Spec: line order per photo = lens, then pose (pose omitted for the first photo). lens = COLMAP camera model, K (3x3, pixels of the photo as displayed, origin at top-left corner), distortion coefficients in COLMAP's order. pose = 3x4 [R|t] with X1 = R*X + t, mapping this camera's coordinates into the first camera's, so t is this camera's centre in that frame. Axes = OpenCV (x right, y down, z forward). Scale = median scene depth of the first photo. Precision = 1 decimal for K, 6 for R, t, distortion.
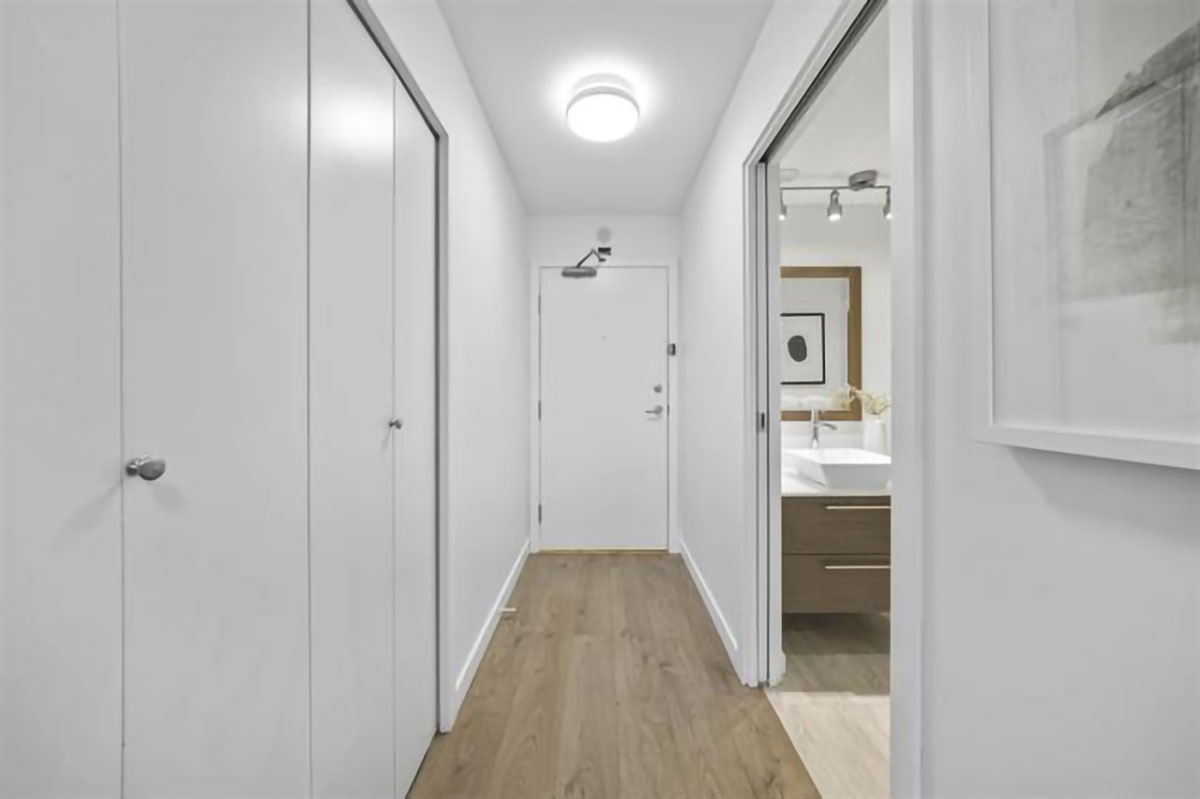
lens RADIAL K [[410.3, 0, 597.6], [0, 410.3, 394.4], [0, 0, 1]] dist [-0.001834, -0.000003]
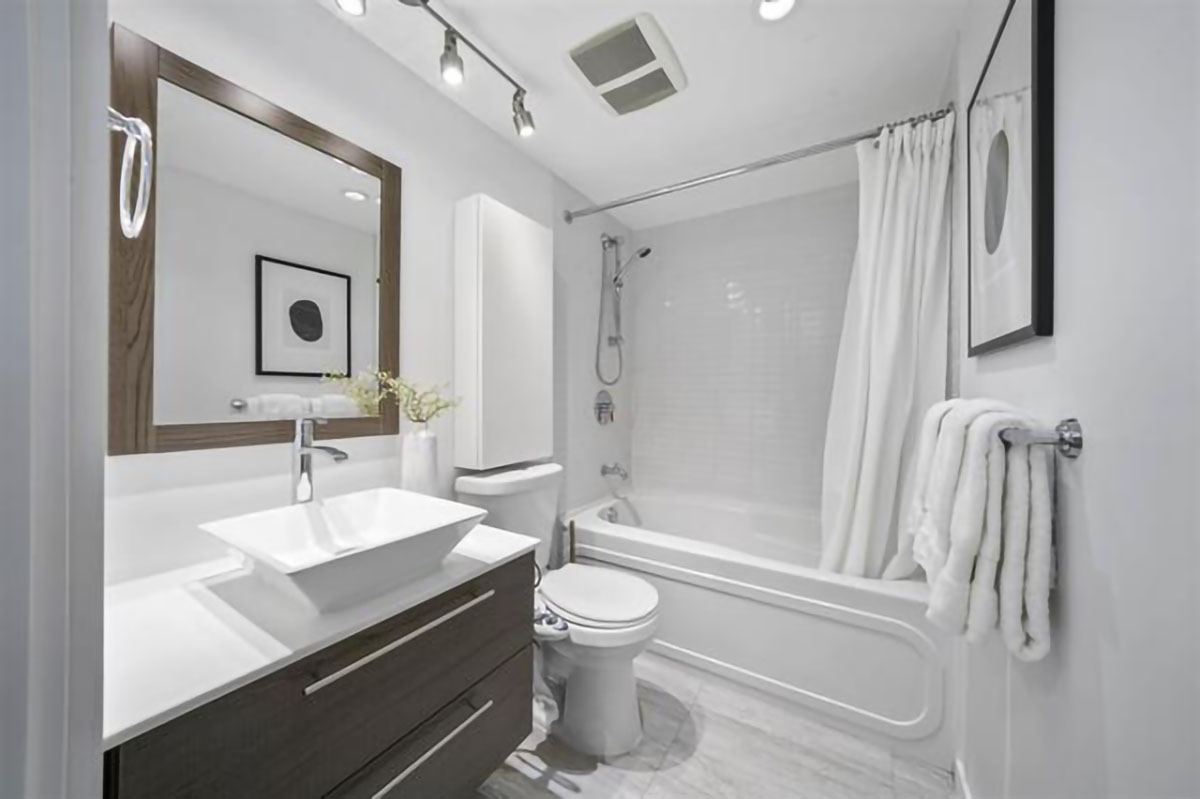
lens RADIAL K [[413.5, 0, 603.6], [0, 413.5, 399.5], [0, 0, 1]] dist [-0.007492, 0.000048]
pose [[0.518030, 0.007204, 0.855332, 0.304901], [-0.004242, 0.999974, -0.005853, 0.018542], [-0.855352, -0.000596, 0.518047, 0.466534]]
